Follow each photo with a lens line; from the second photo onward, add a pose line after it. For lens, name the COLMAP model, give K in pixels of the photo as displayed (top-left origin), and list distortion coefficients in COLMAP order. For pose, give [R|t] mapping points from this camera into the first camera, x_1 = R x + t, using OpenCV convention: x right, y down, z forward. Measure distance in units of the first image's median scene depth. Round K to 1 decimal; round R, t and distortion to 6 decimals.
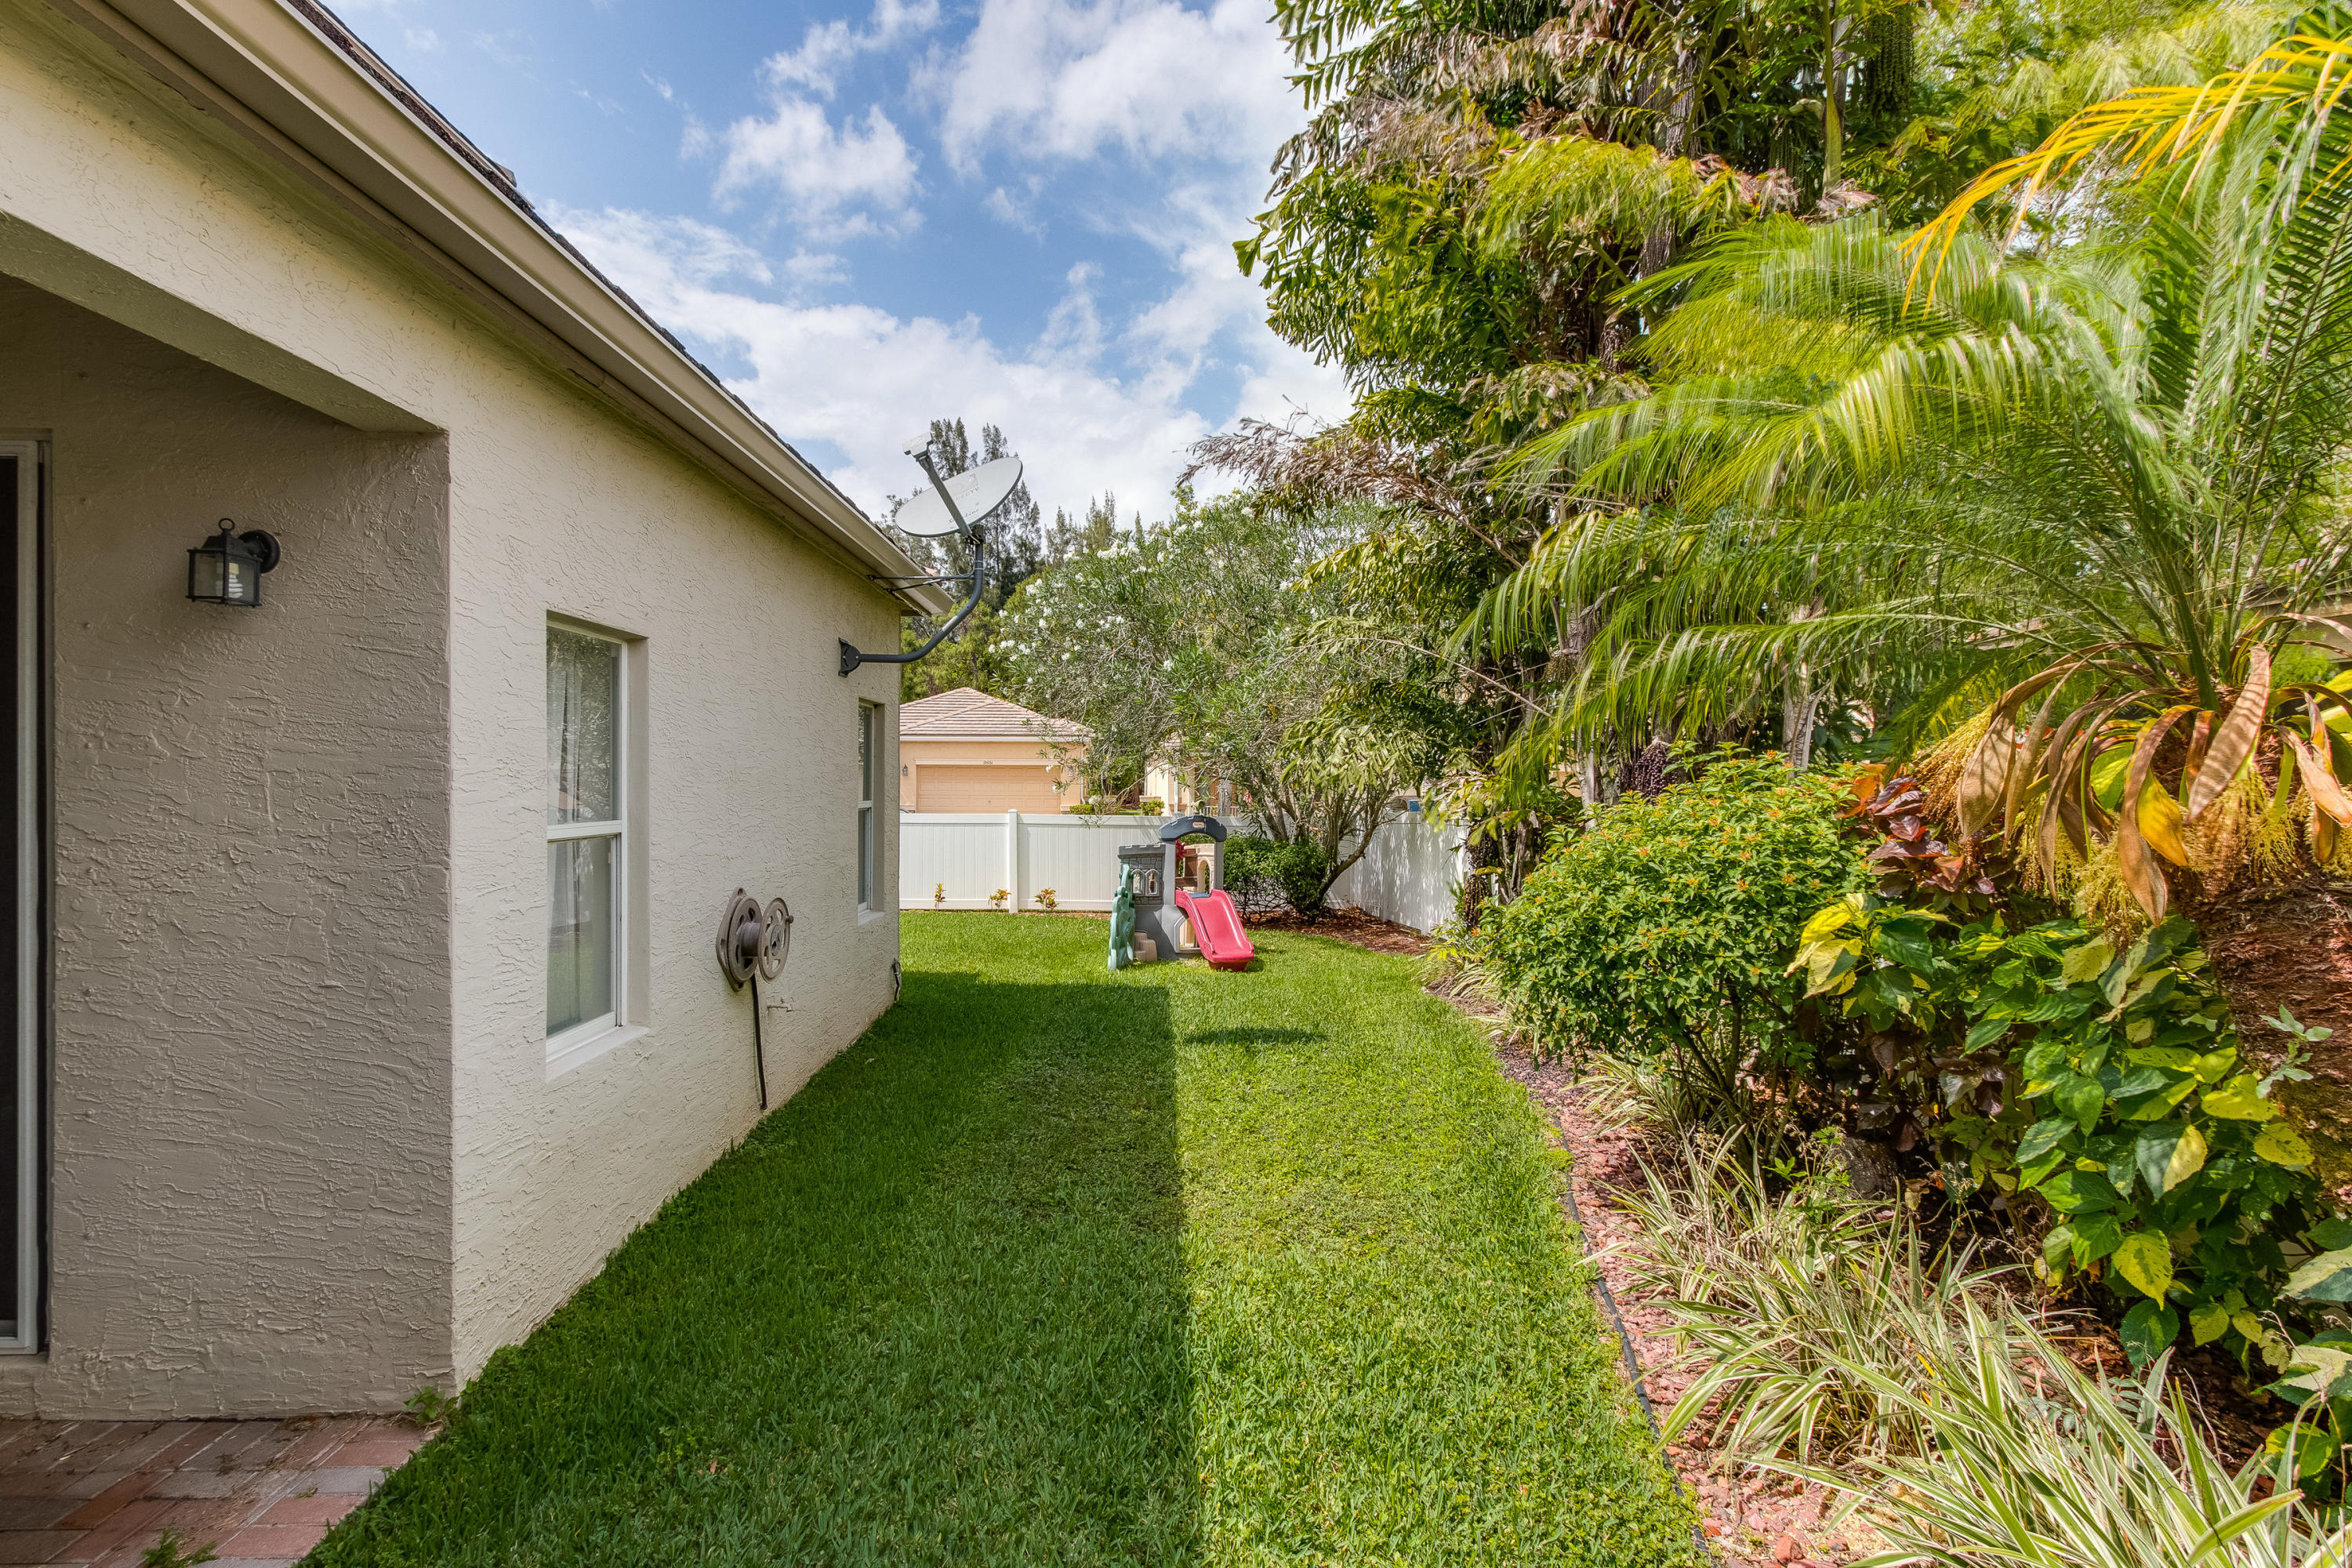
lens RADIAL K [[1055.0, 0, 1176.0], [0, 1055.0, 784.0], [0, 0, 1]] dist [-0.001763, 0.000991]
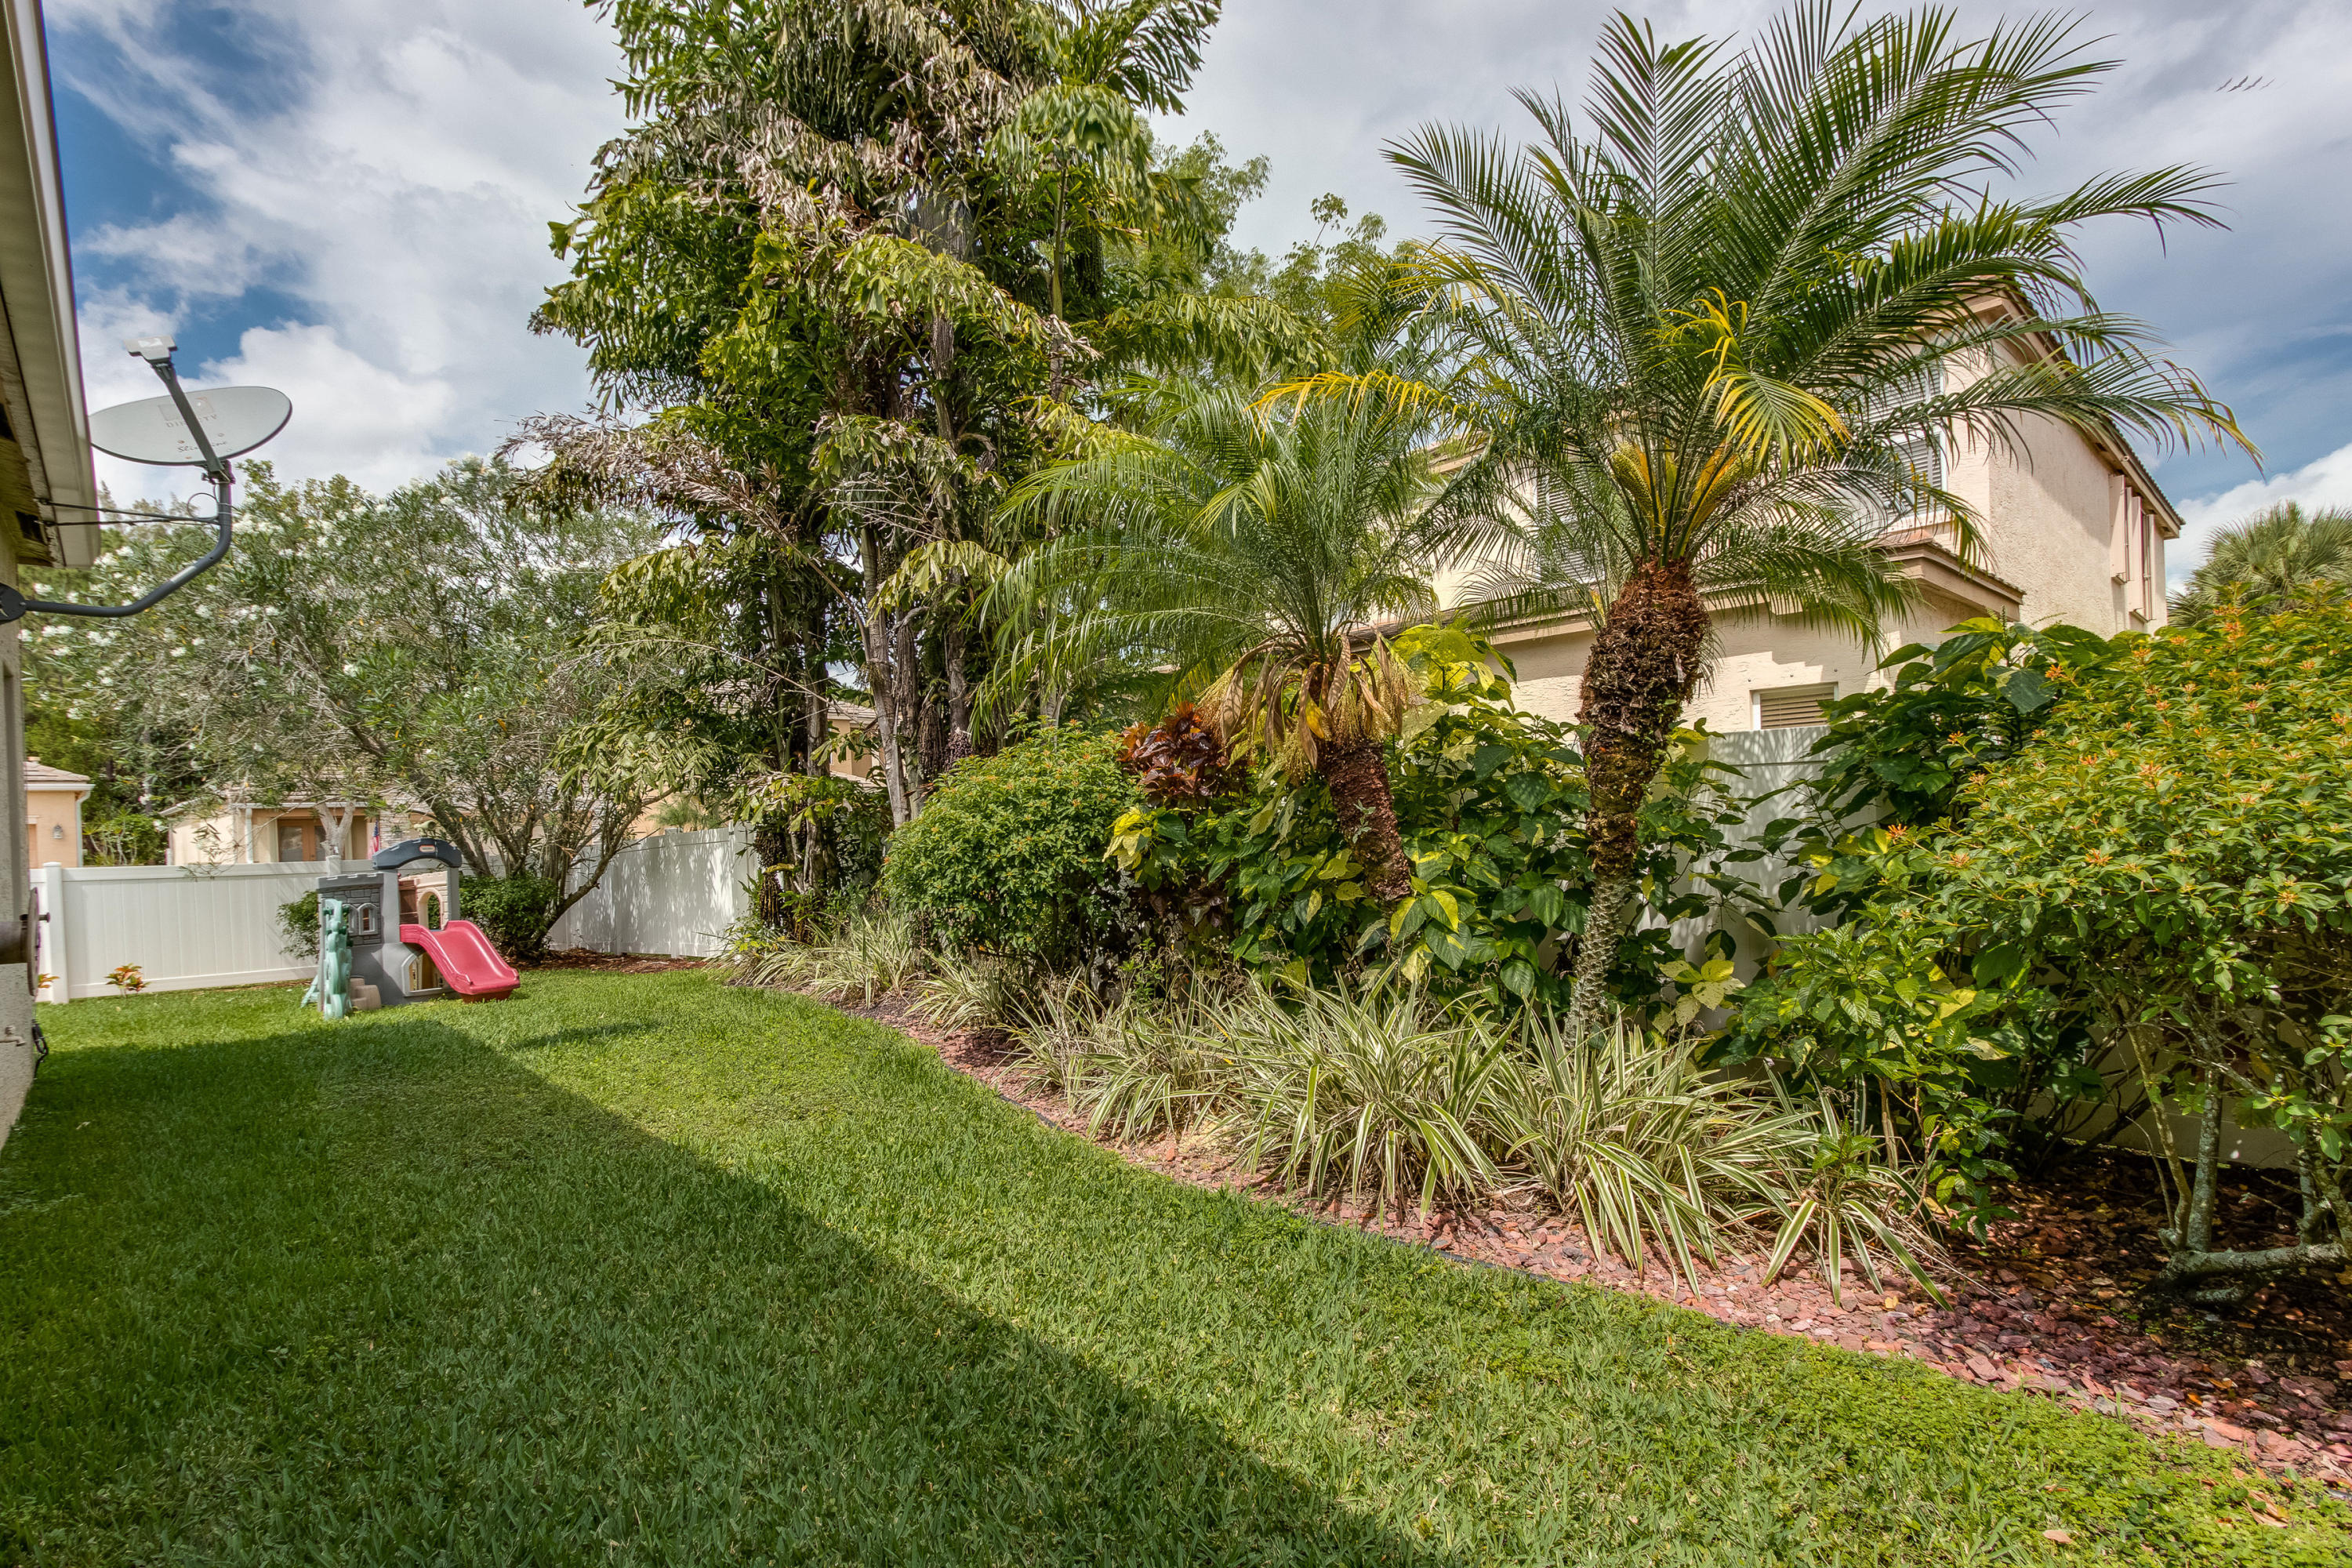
lens RADIAL K [[958.4, 0, 1176.0], [0, 958.4, 784.0], [0, 0, 1]] dist [0.001048, -0.000240]
pose [[0.757998, -0.031221, 0.651509, -0.210516], [0.039448, 0.999220, 0.001988, 0.066592], [-0.651063, 0.024193, 0.758638, -0.099219]]
